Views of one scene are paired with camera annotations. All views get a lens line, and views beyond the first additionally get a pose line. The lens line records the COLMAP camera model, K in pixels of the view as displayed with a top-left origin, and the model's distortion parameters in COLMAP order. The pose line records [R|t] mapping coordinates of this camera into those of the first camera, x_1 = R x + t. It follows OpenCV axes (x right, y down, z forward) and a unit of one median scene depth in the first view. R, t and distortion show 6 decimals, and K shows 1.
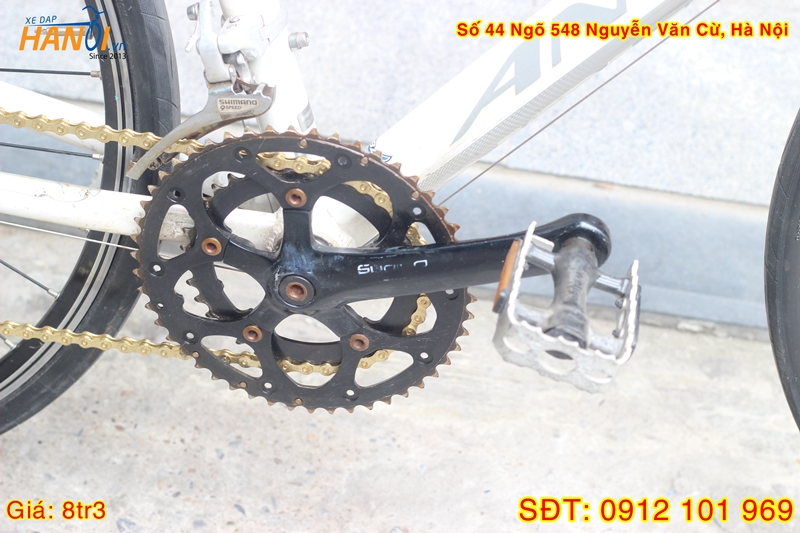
lens RADIAL K [[1886.1, 0, 400.0], [0, 1886.1, 266.5], [0, 0, 1]] dist [-0.145412, 0.373102]
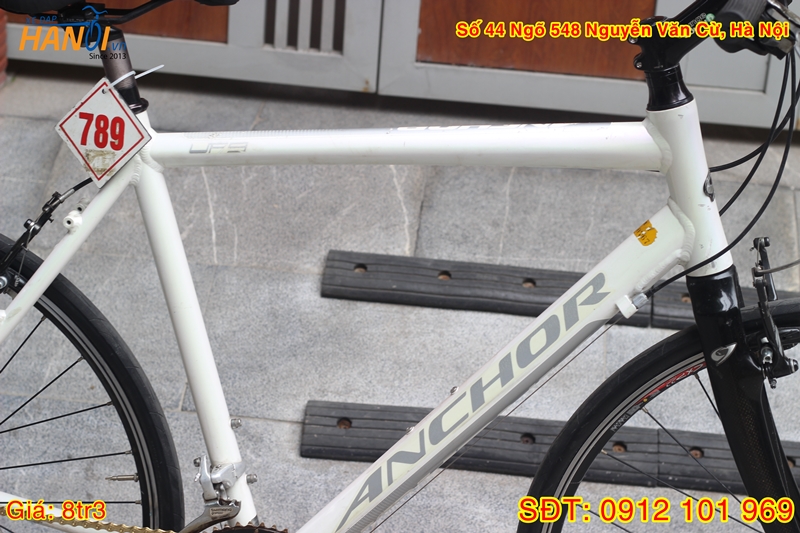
lens RADIAL K [[1886.1, 0, 400.0], [0, 1886.1, 266.5], [0, 0, 1]] dist [-0.145412, 0.373102]
pose [[0.996650, -0.016696, 0.080061, -0.052561], [0.040864, 0.949641, -0.310663, 0.259160], [-0.070842, 0.312894, 0.947142, -0.818678]]
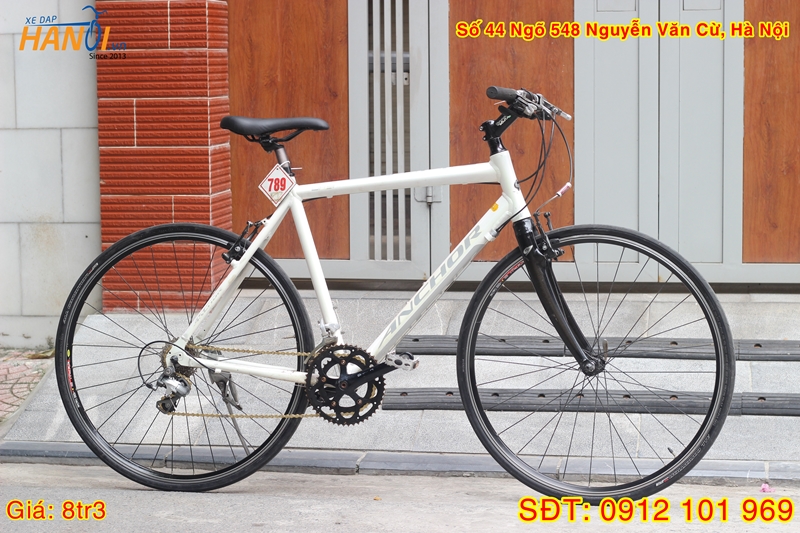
lens RADIAL K [[1886.1, 0, 400.0], [0, 1886.1, 266.5], [0, 0, 1]] dist [-0.145412, 0.373102]
pose [[0.998153, -0.059029, -0.014344, 0.148710], [0.039207, 0.806360, -0.590125, 2.317267], [0.046401, 0.588472, 0.807185, -2.586715]]
